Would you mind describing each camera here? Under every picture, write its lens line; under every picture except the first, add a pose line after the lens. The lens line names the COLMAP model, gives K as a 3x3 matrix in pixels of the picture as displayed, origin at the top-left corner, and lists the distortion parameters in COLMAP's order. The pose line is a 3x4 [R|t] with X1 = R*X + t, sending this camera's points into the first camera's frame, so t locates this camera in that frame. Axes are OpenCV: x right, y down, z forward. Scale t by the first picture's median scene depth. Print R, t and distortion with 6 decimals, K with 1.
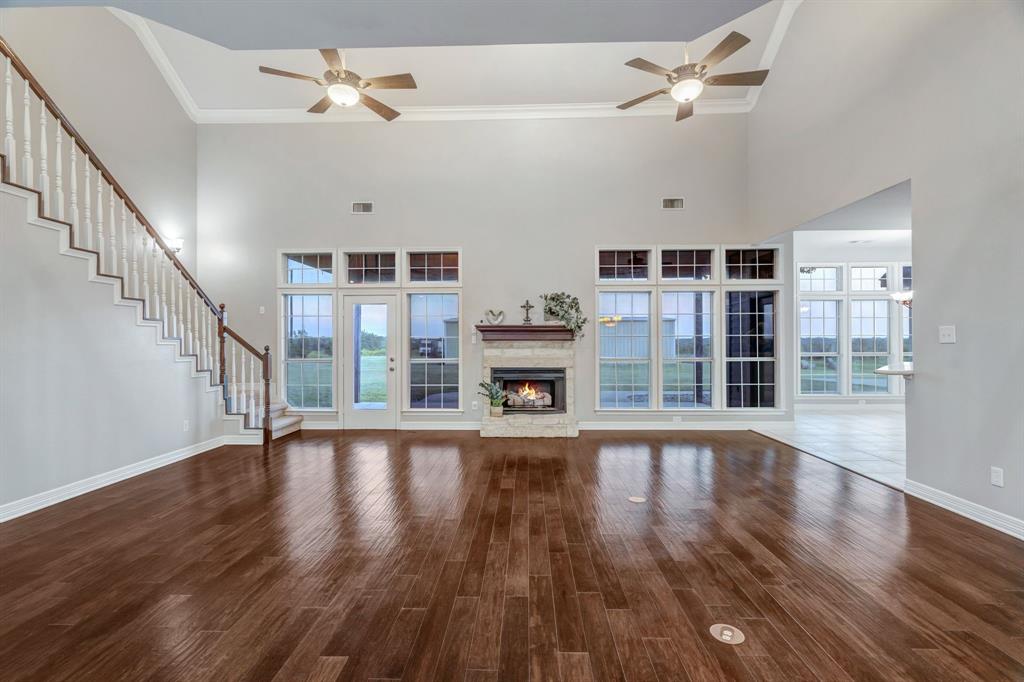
lens RADIAL K [[405.9, 0, 517.6], [0, 405.9, 340.8], [0, 0, 1]] dist [-0.032127, -0.000126]
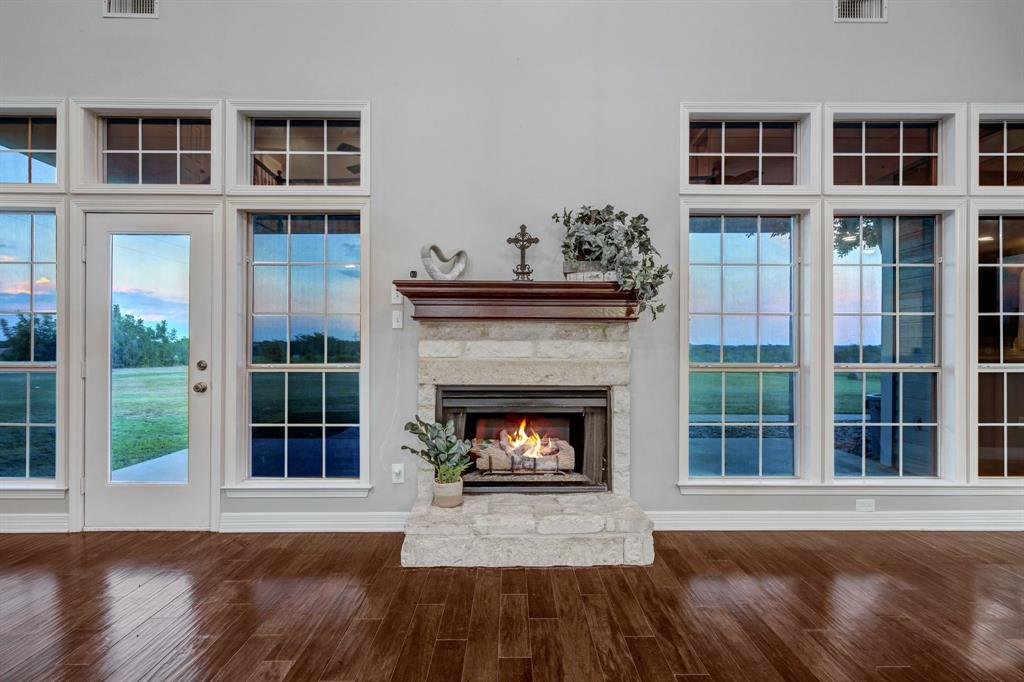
lens RADIAL K [[465.8, 0, 518.2], [0, 465.8, 349.5], [0, 0, 1]] dist [0.000142, 0.001754]
pose [[0.999194, 0.004787, 0.039844, 0.000191], [-0.004927, 0.999982, 0.003427, 0.027248], [-0.039827, -0.003621, 0.999200, 0.513100]]
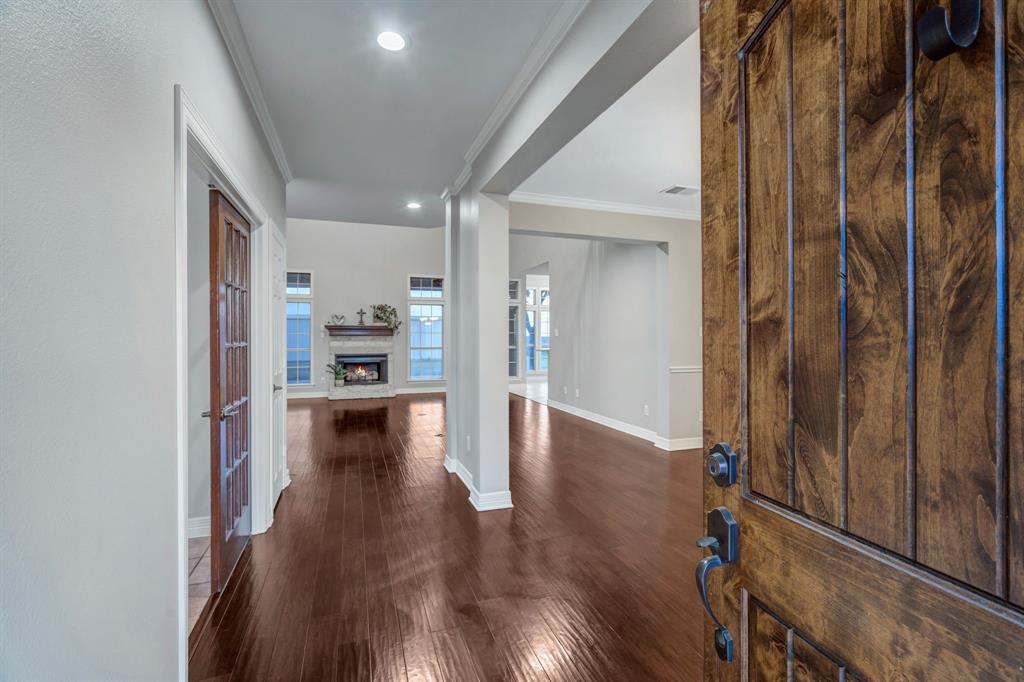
lens RADIAL K [[465.8, 0, 510.5], [0, 465.8, 336.7], [0, 0, 1]] dist [0.000142, 0.001754]
pose [[0.935615, 0.001734, 0.353019, -0.066551], [-0.000717, 0.999995, -0.003011, 0.007721], [-0.353022, 0.002564, 0.935611, -0.793589]]
